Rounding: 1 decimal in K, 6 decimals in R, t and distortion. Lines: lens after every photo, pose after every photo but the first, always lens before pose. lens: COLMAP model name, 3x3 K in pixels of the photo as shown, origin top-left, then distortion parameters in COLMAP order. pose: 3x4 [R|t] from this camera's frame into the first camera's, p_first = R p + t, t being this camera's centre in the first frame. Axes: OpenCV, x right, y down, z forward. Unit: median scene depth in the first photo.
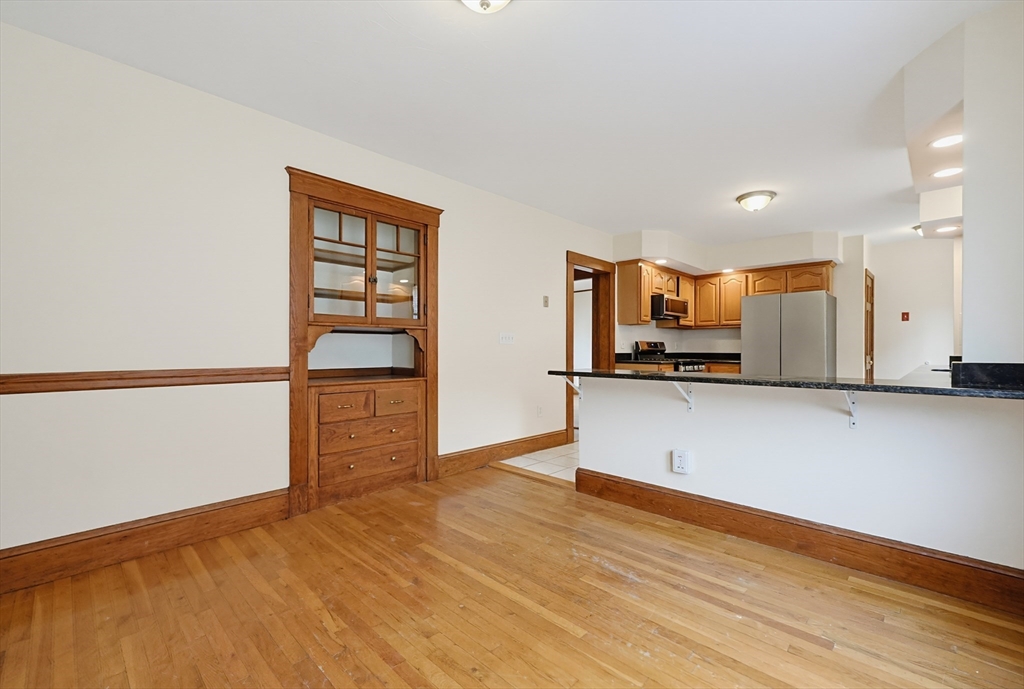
lens RADIAL K [[442.7, 0, 513.9], [0, 442.7, 347.7], [0, 0, 1]] dist [-0.000974, 0.000148]
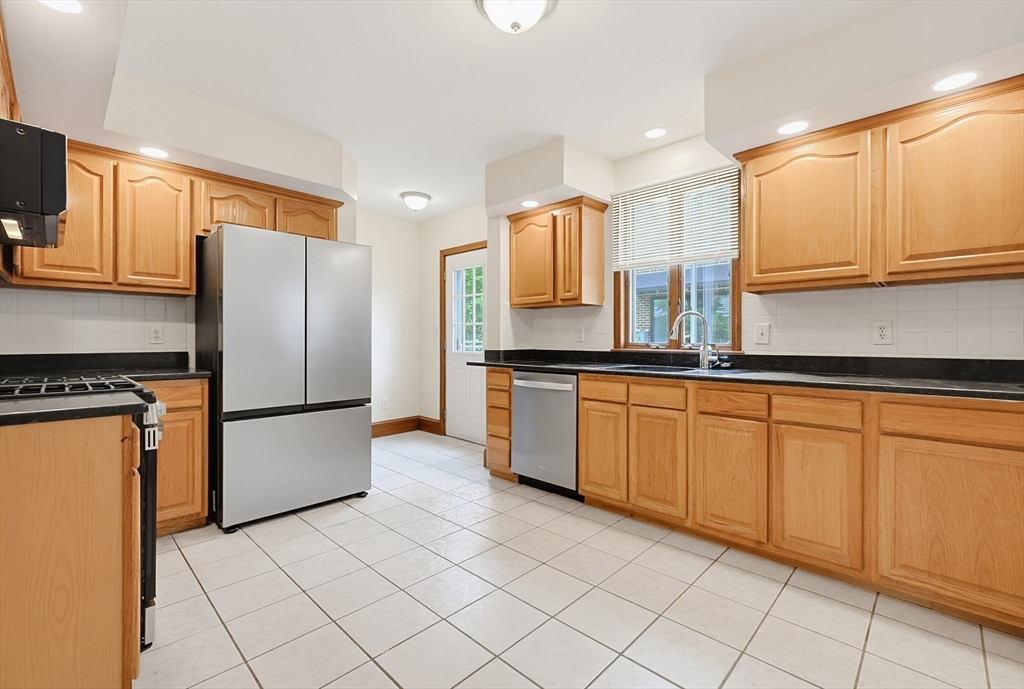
lens RADIAL K [[440.4, 0, 513.0], [0, 440.4, 337.9], [0, 0, 1]] dist [0.001017, 0.000237]
pose [[0.002493, 0.001298, 0.999996, 0.144365], [-0.004705, 0.999988, -0.001287, -0.006233], [-0.999986, -0.004702, 0.002499, 1.274161]]
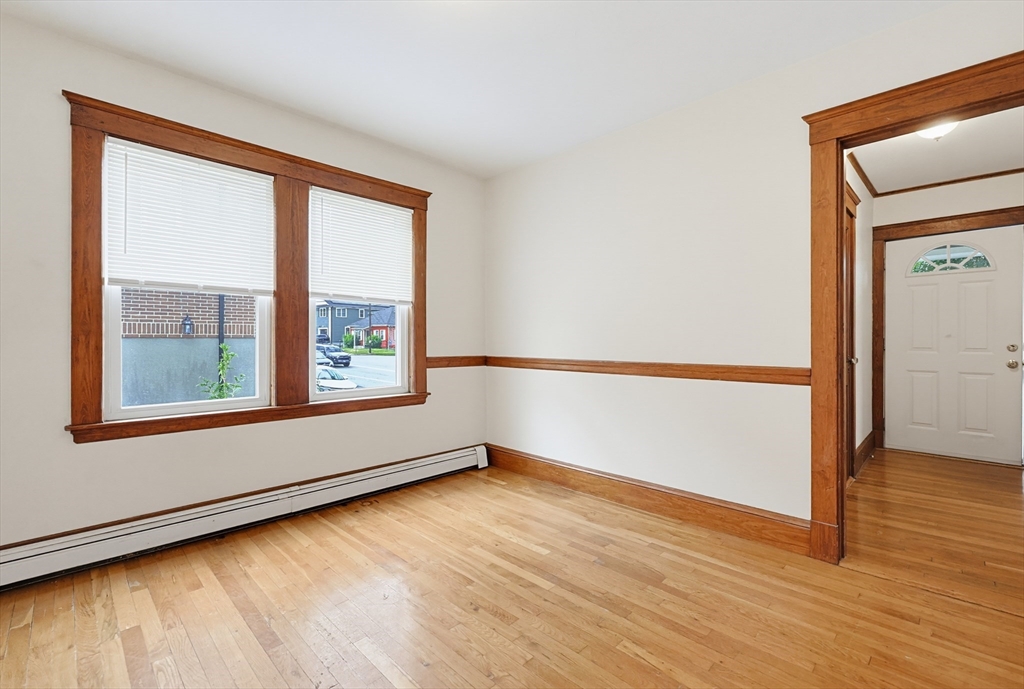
lens RADIAL K [[454.5, 0, 522.4], [0, 454.5, 338.7], [0, 0, 1]] dist [0.010830, 0.000106]
pose [[-0.999981, -0.000170, 0.006196, -0.103706], [-0.000202, 0.999987, -0.005191, 0.001863], [-0.006195, -0.005192, -0.999967, 1.038314]]
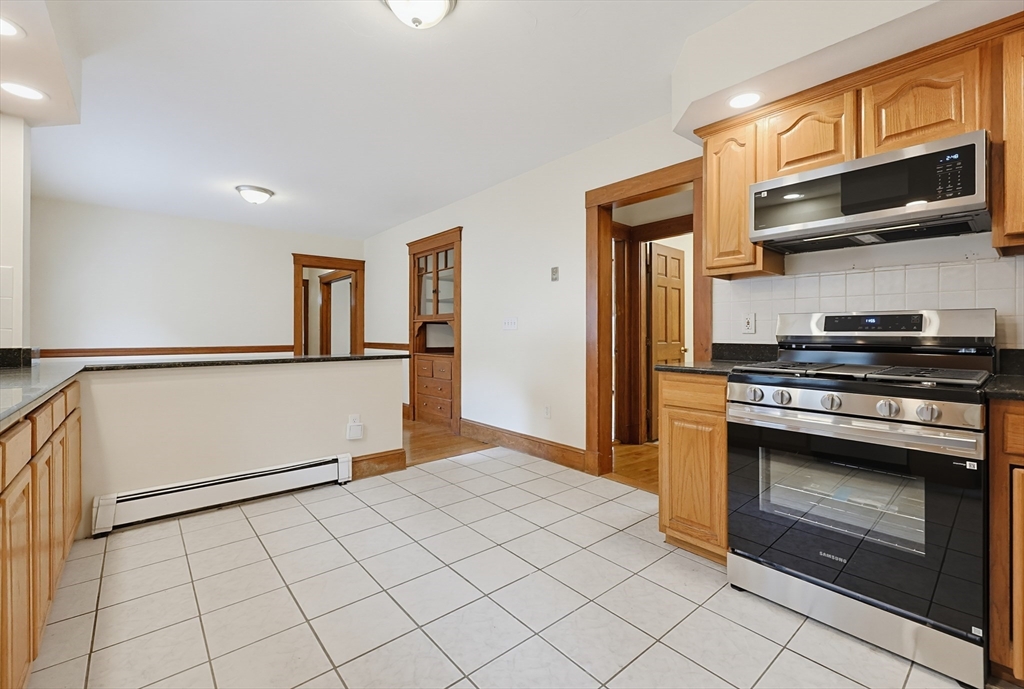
lens RADIAL K [[440.4, 0, 516.4], [0, 440.4, 333.0], [0, 0, 1]] dist [-0.002317, -0.000373]
pose [[-0.097195, -0.001923, -0.995264, 1.228605], [0.004914, 0.999985, -0.002412, 0.002129], [0.995253, -0.005125, -0.097184, 1.451948]]
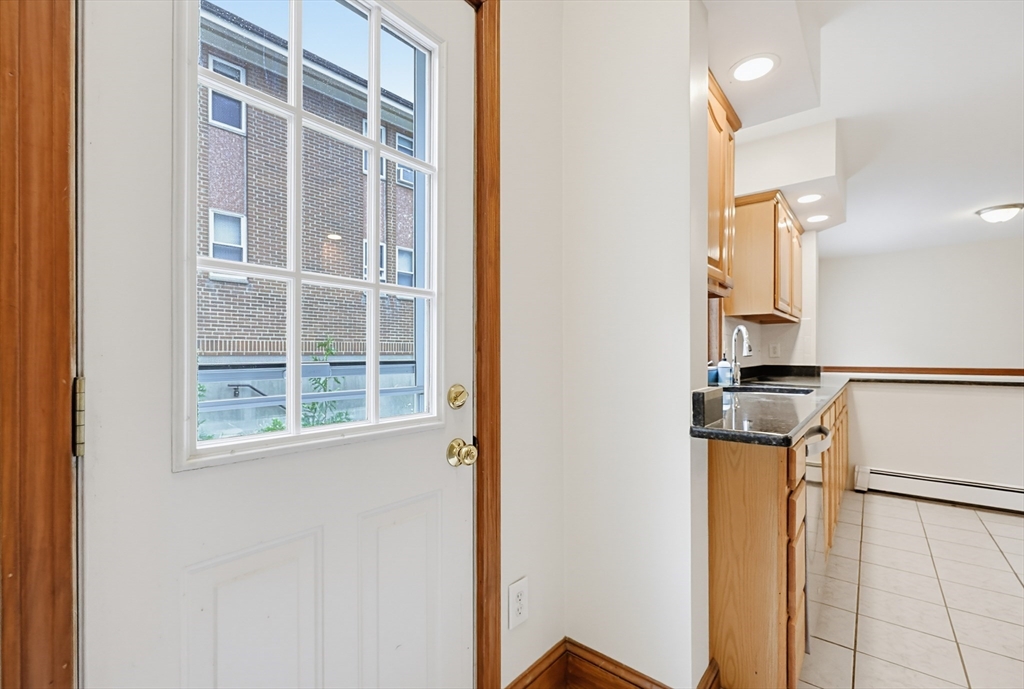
lens RADIAL K [[447.4, 0, 515.3], [0, 447.4, 351.7], [0, 0, 1]] dist [0.000279, 0.000256]
pose [[-0.996476, 0.000530, -0.083872, 1.509844], [0.001450, 0.999939, -0.010917, -0.004401], [0.083861, -0.011000, -0.996417, 1.727194]]
